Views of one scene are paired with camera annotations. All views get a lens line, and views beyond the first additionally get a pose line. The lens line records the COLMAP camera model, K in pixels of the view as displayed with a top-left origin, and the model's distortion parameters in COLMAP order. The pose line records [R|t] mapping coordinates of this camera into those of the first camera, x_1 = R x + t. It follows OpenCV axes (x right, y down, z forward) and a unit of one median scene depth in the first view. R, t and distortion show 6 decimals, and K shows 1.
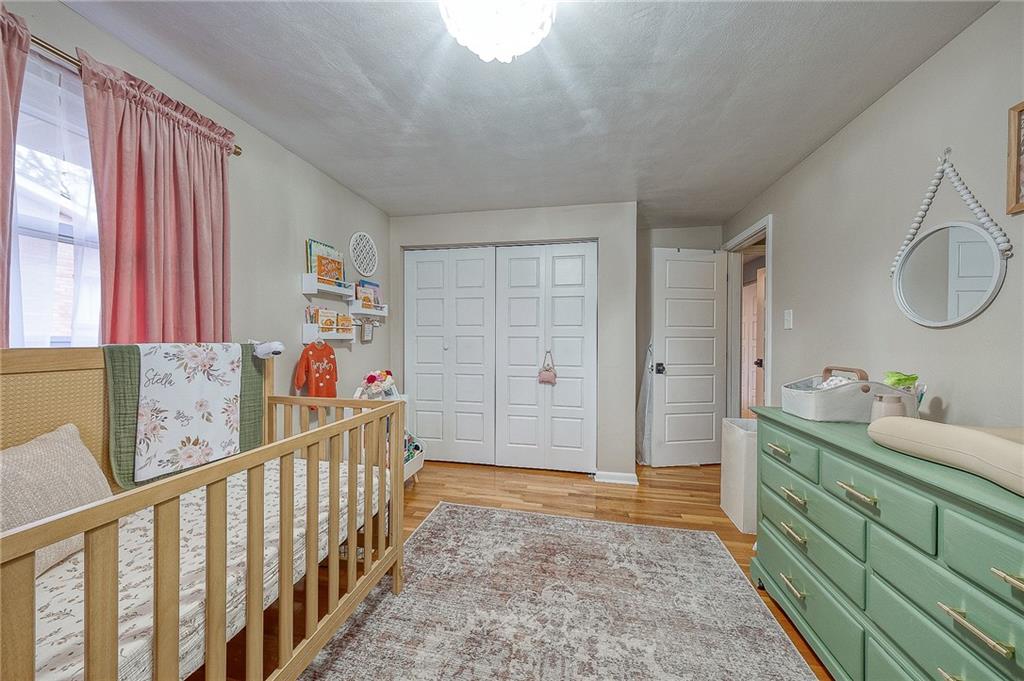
lens RADIAL K [[347.9, 0, 512.0], [0, 347.9, 340.5], [0, 0, 1]] dist [0.000267, 0.000018]
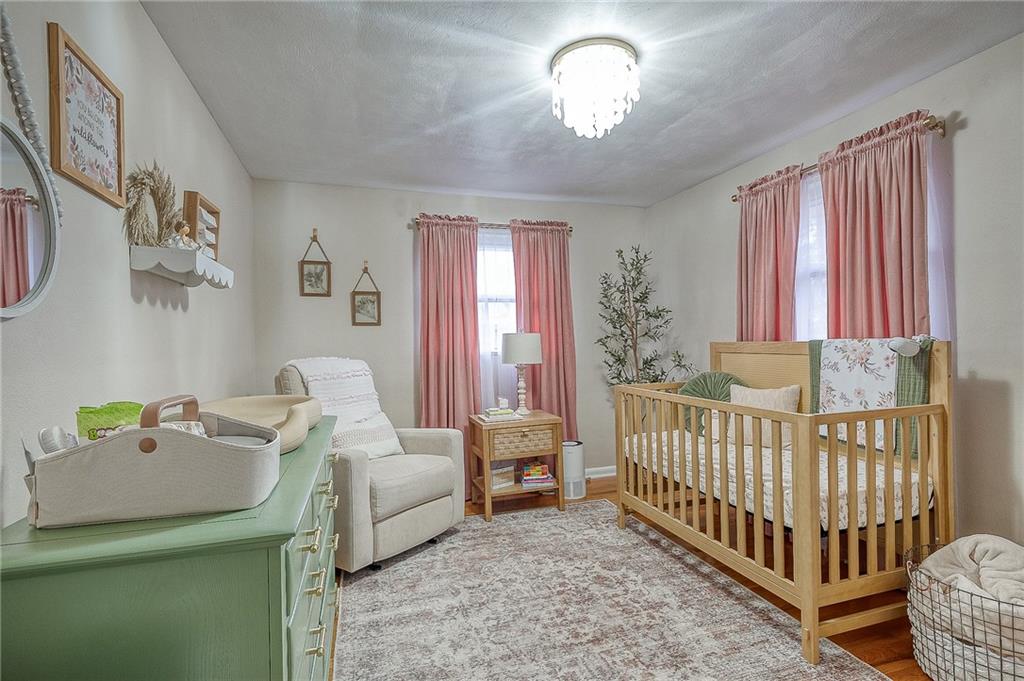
lens RADIAL K [[519.1, 0, 512.0], [0, 519.1, 340.5], [0, 0, 1]] dist [-0.006615, -0.000914]
pose [[-0.884423, 0.008327, -0.466611, 0.940150], [0.011157, 0.999932, -0.003303, 0.005886], [0.466552, -0.008128, -0.884456, 2.033267]]
